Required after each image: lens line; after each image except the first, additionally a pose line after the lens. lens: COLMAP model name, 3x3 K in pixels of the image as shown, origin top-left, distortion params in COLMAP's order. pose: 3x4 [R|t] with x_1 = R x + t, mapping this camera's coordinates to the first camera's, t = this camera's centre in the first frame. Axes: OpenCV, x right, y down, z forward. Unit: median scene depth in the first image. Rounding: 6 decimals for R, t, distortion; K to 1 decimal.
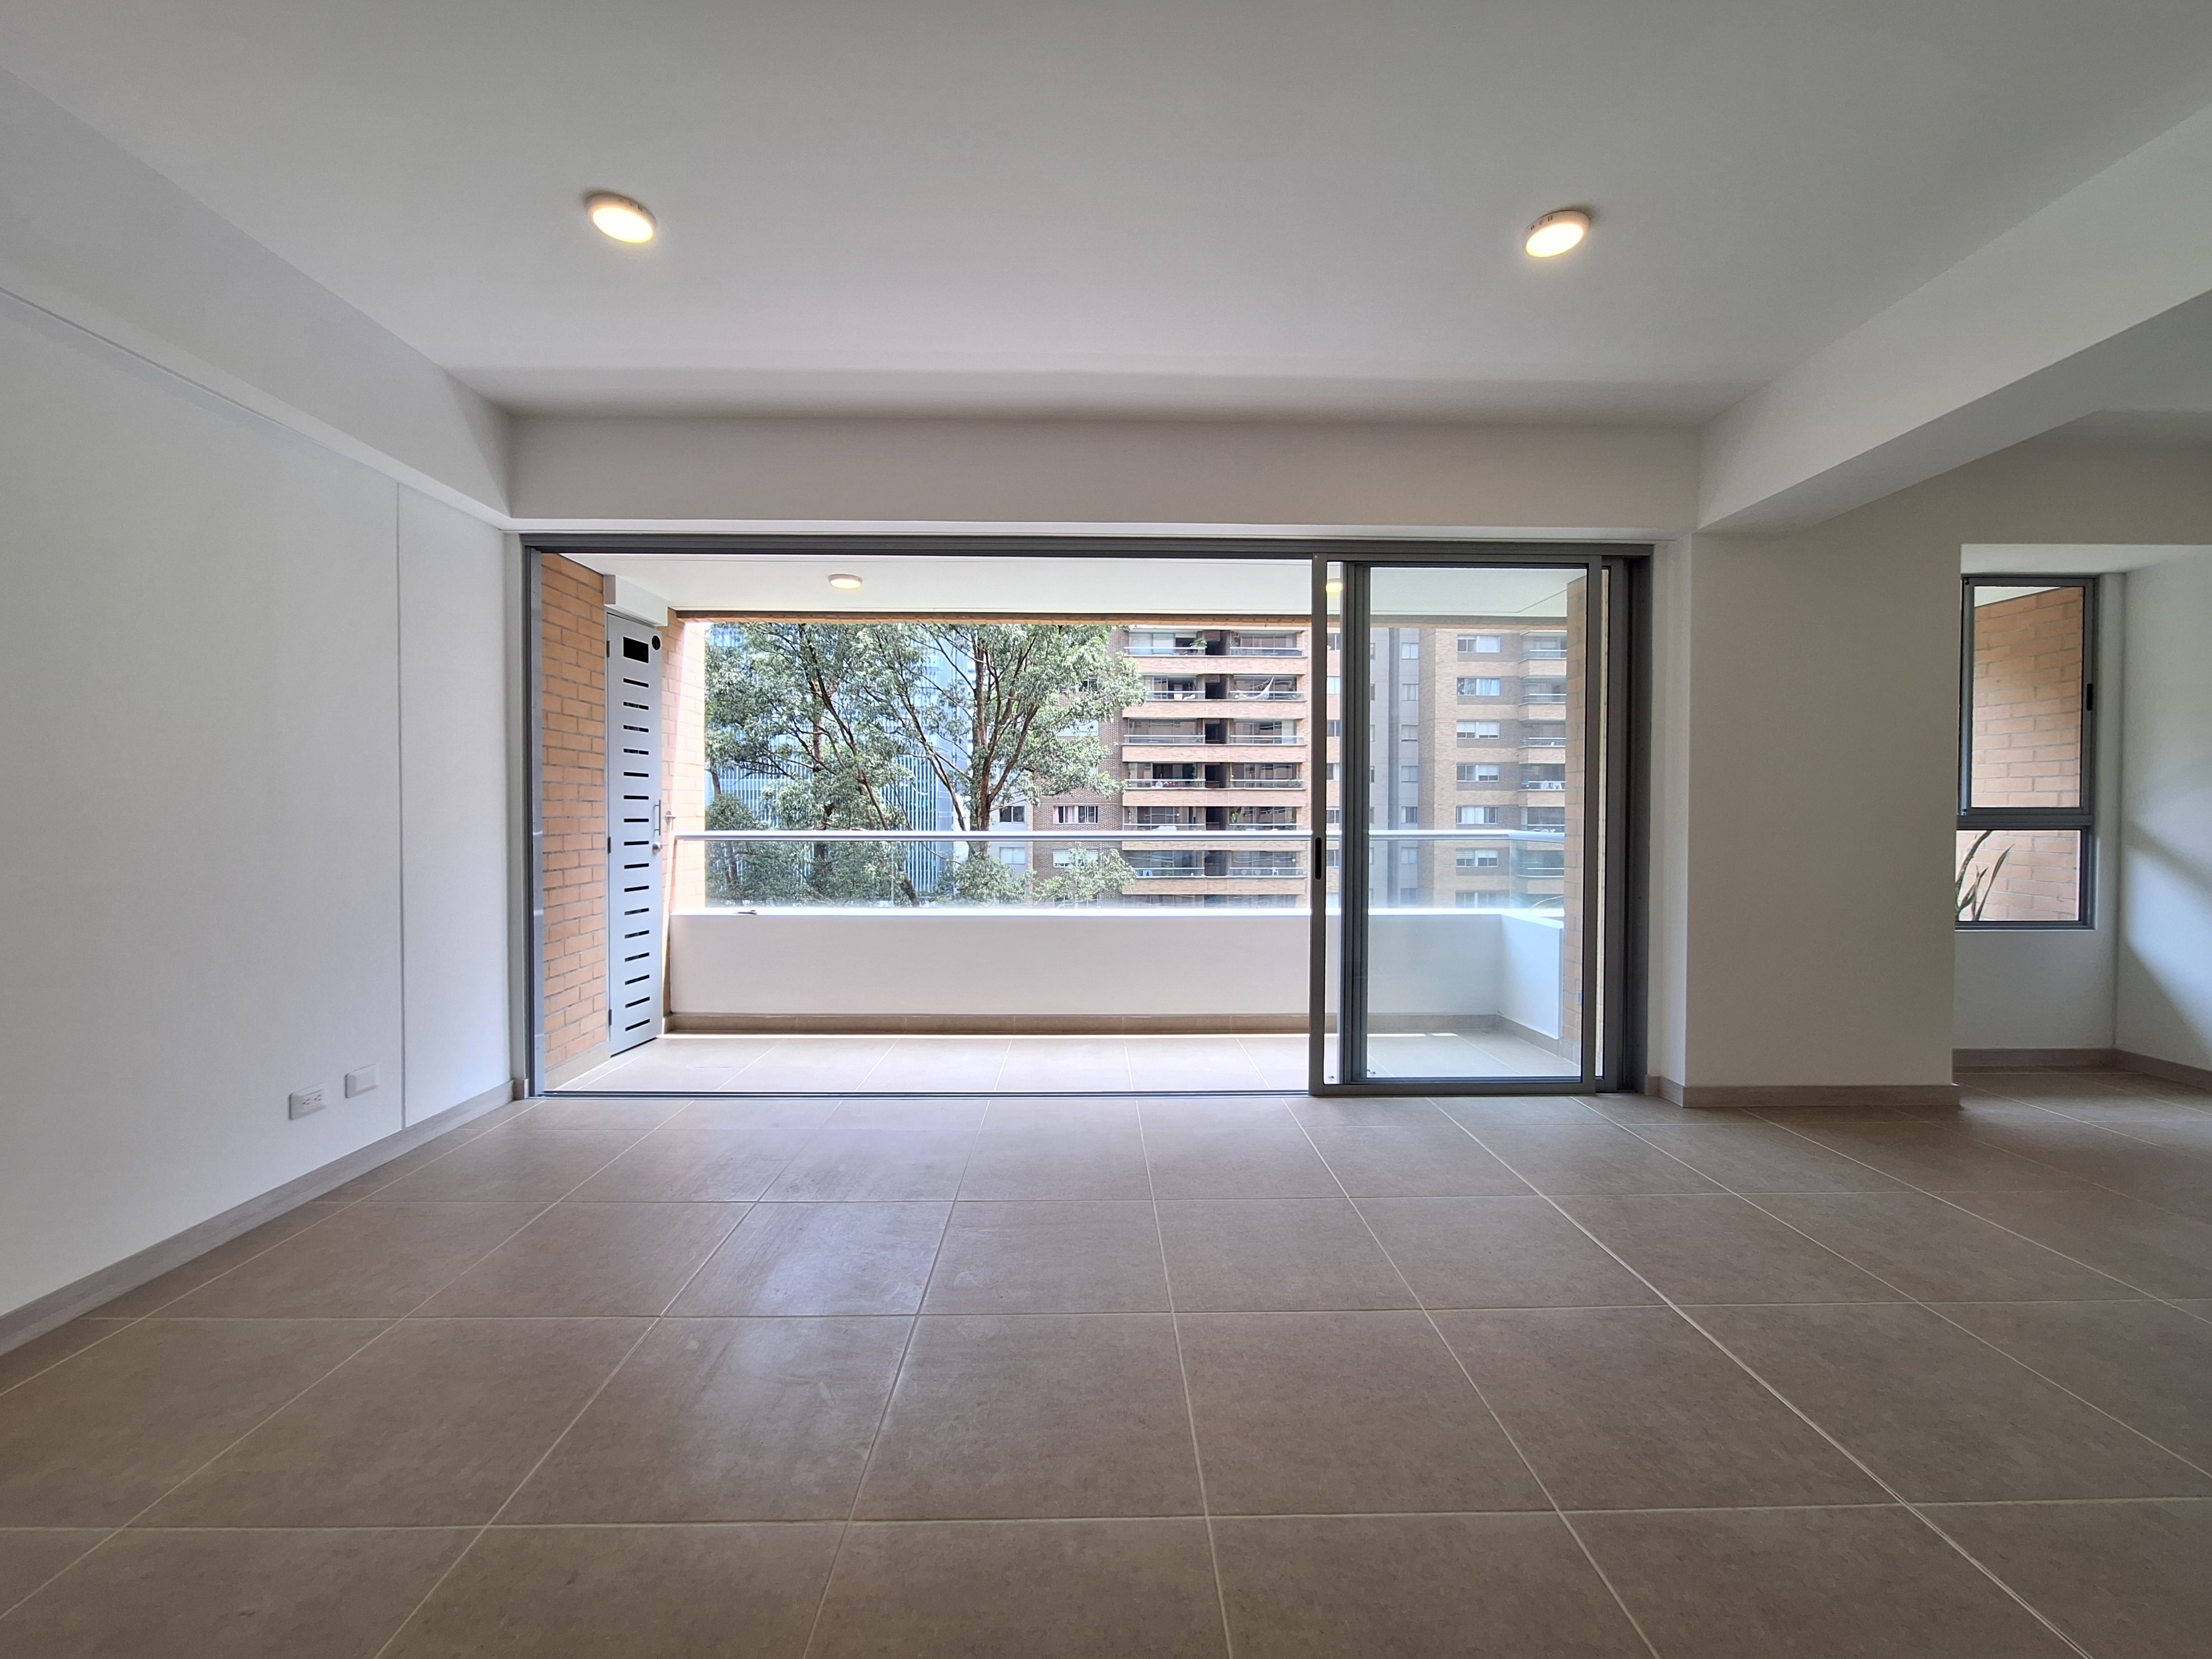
lens RADIAL K [[875.9, 0, 1105.8], [0, 875.9, 823.5], [0, 0, 1]] dist [-0.009346, 0.002845]
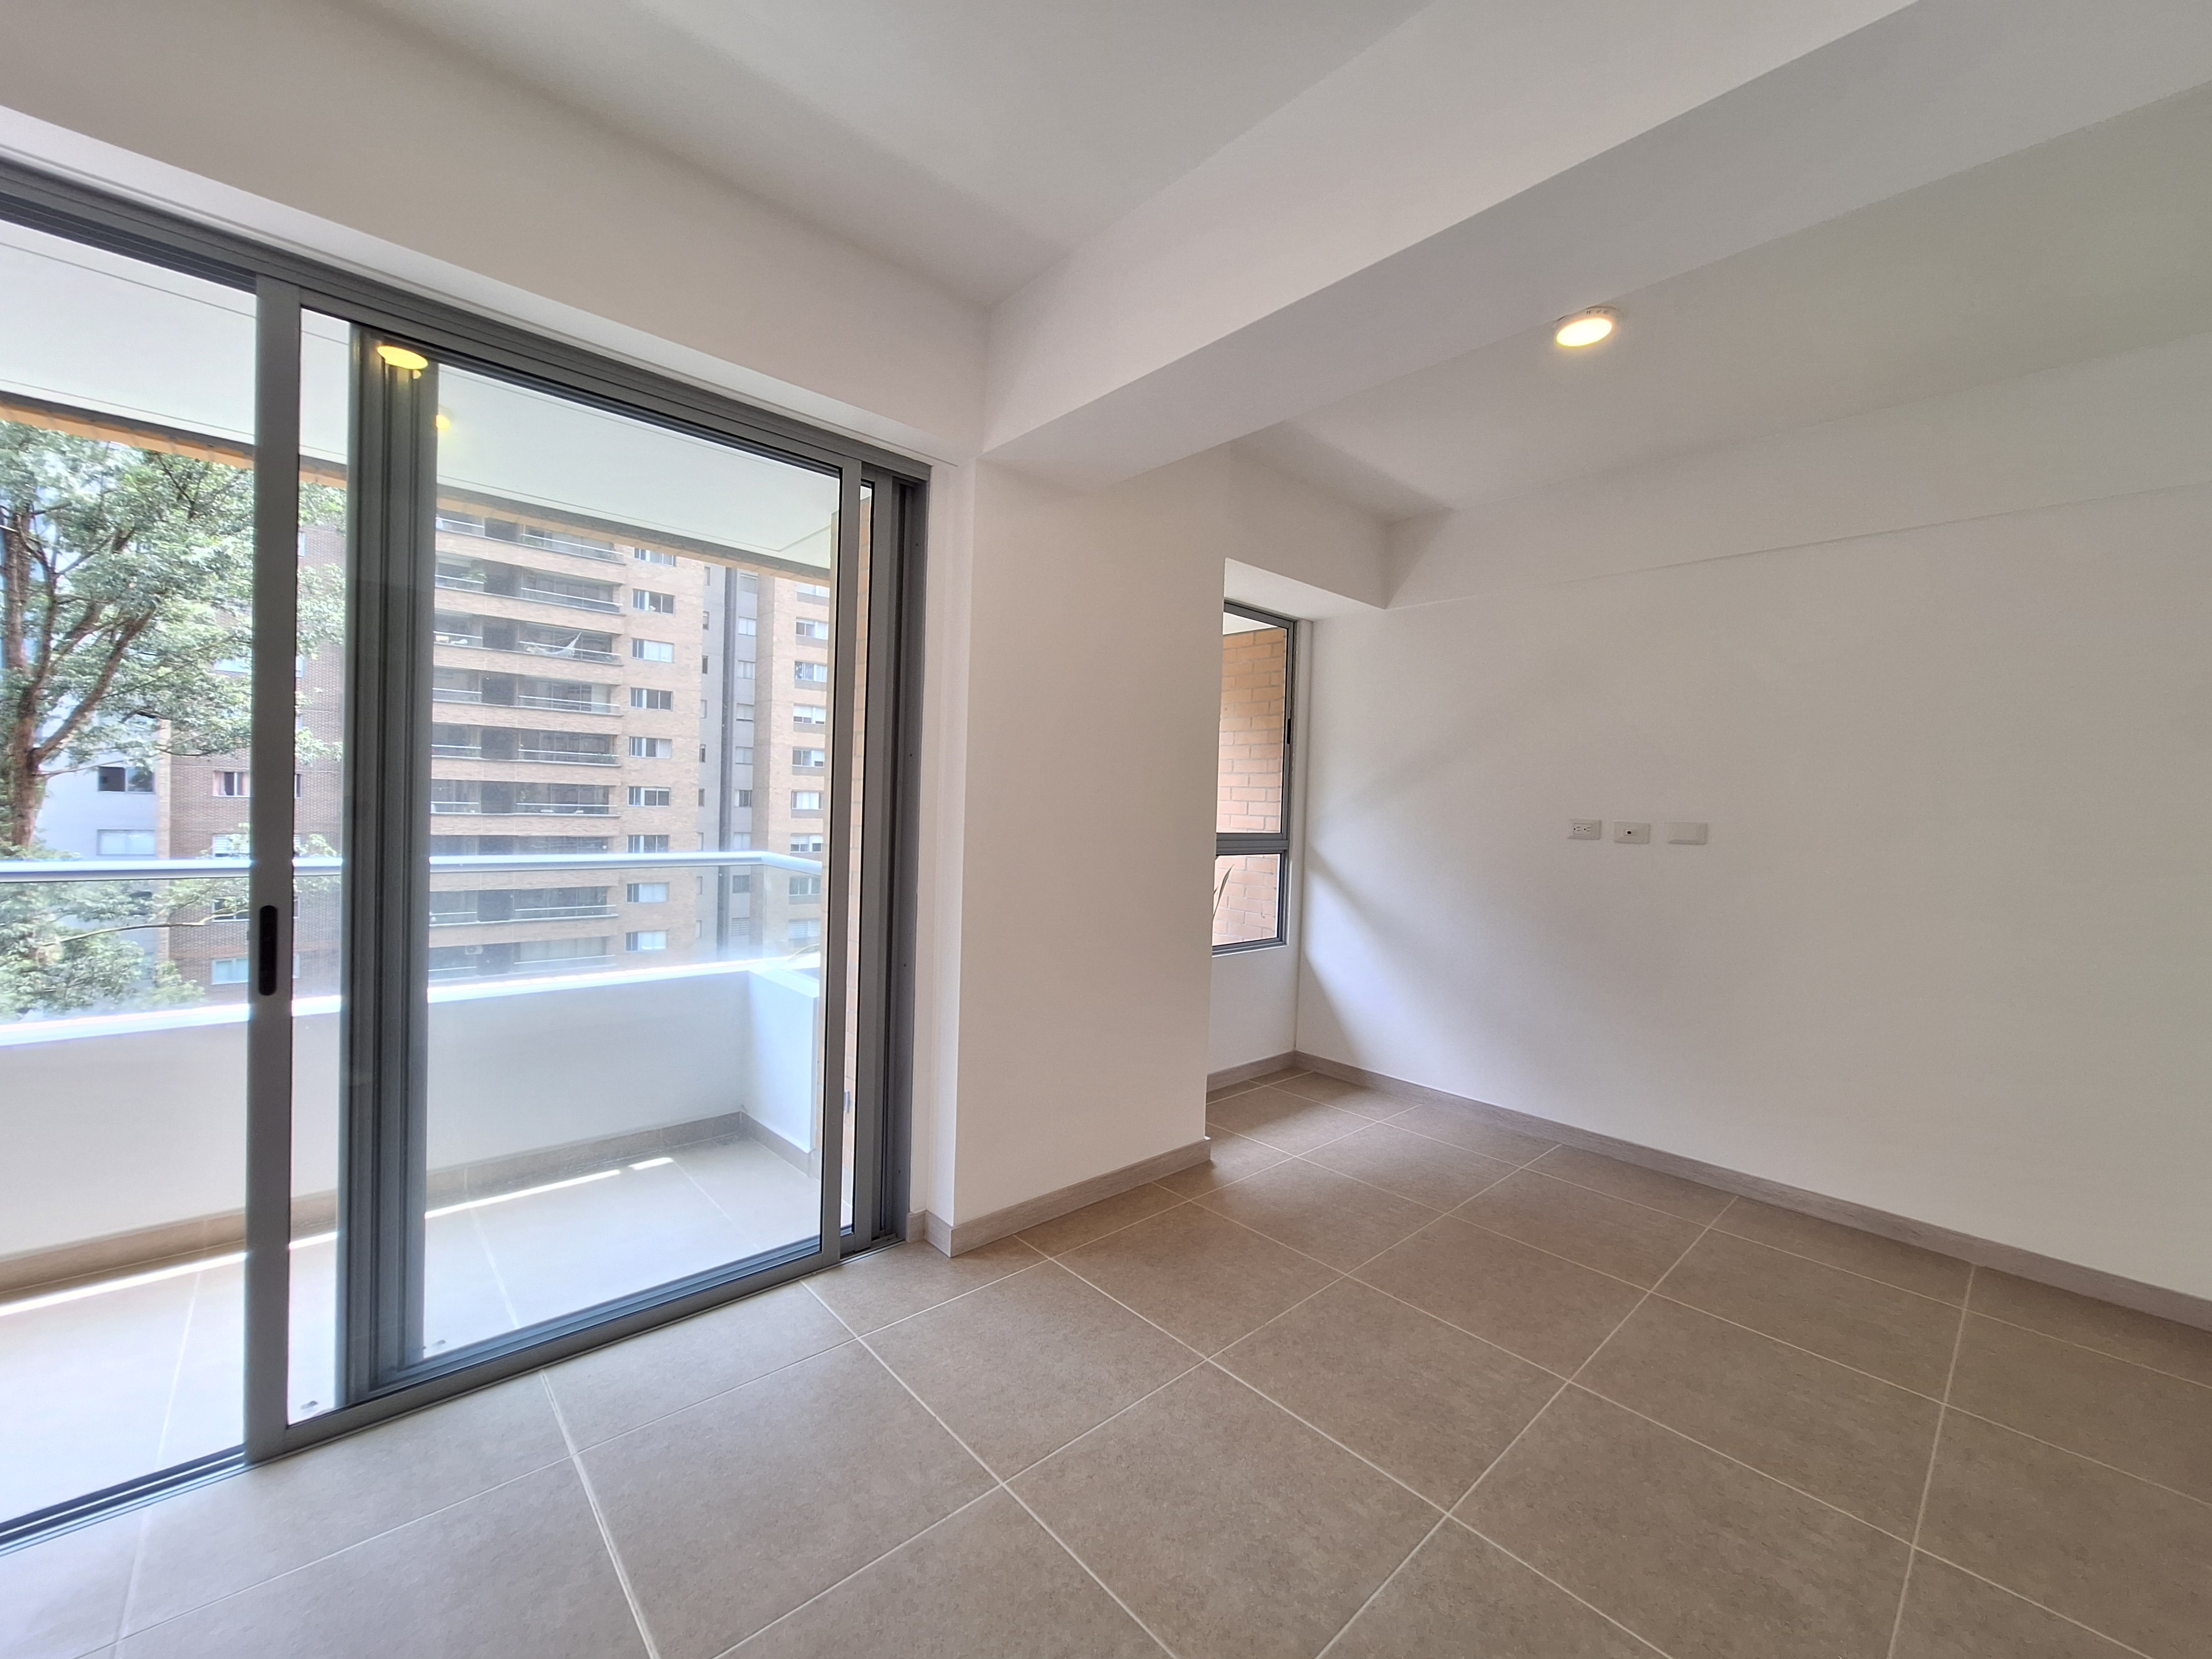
lens RADIAL K [[875.9, 0, 1107.5], [0, 875.9, 829.9], [0, 0, 1]] dist [-0.009346, 0.002845]
pose [[0.750295, 0.004344, 0.661089, 0.190816], [-0.022202, 0.999580, 0.018631, -0.030030], [-0.660730, -0.028656, 0.750076, 0.260131]]
